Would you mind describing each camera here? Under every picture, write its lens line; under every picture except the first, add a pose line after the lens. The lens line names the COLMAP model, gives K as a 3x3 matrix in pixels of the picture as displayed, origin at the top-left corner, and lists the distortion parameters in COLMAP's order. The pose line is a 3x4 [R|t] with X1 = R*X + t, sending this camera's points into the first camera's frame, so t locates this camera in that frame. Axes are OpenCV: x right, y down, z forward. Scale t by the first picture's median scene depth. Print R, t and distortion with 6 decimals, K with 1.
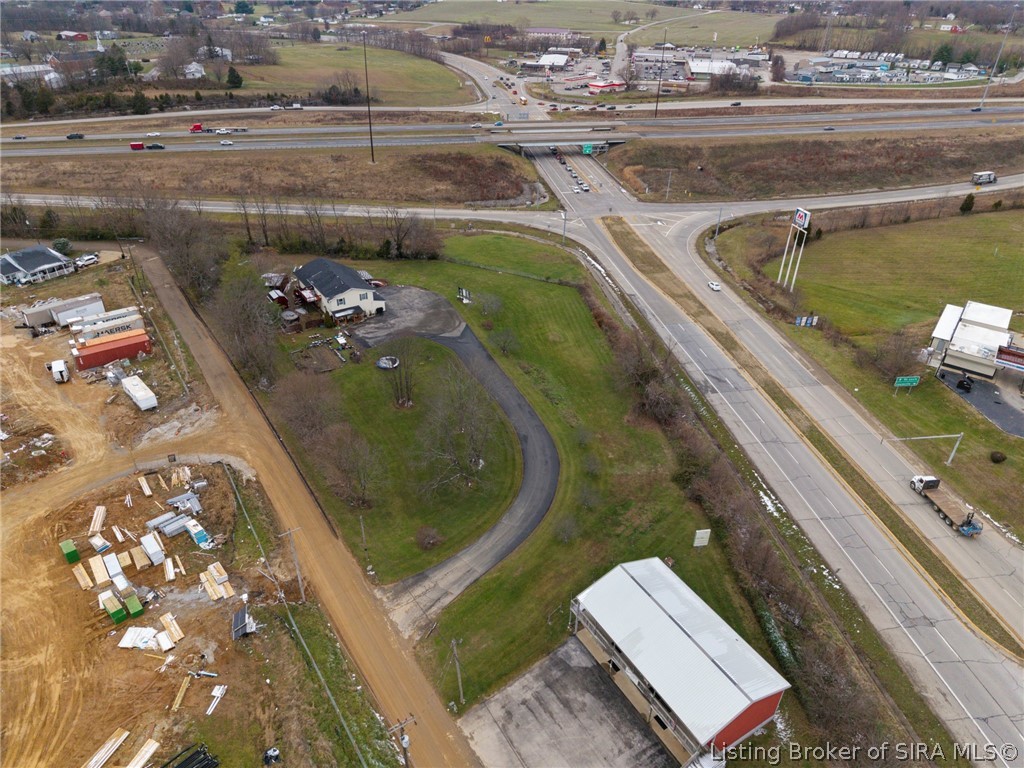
lens RADIAL K [[694.4, 0, 512.0], [0, 694.4, 384.0], [0, 0, 1]] dist [0.024762, -0.022236]
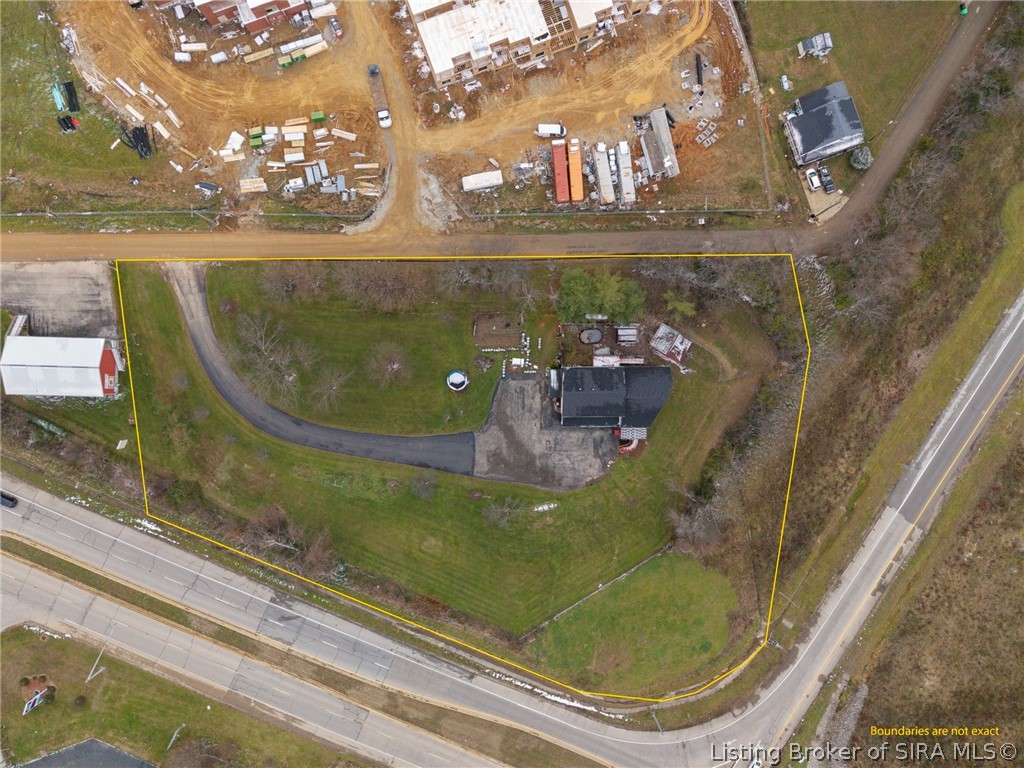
lens RADIAL K [[694.4, 0, 512.0], [0, 694.4, 384.0], [0, 0, 1]] dist [0.024762, -0.022236]
pose [[-0.541667, 0.840427, -0.016725, -0.269670], [-0.473860, -0.288855, 0.831877, -1.328342], [0.694301, 0.458525, 0.554708, 0.586119]]
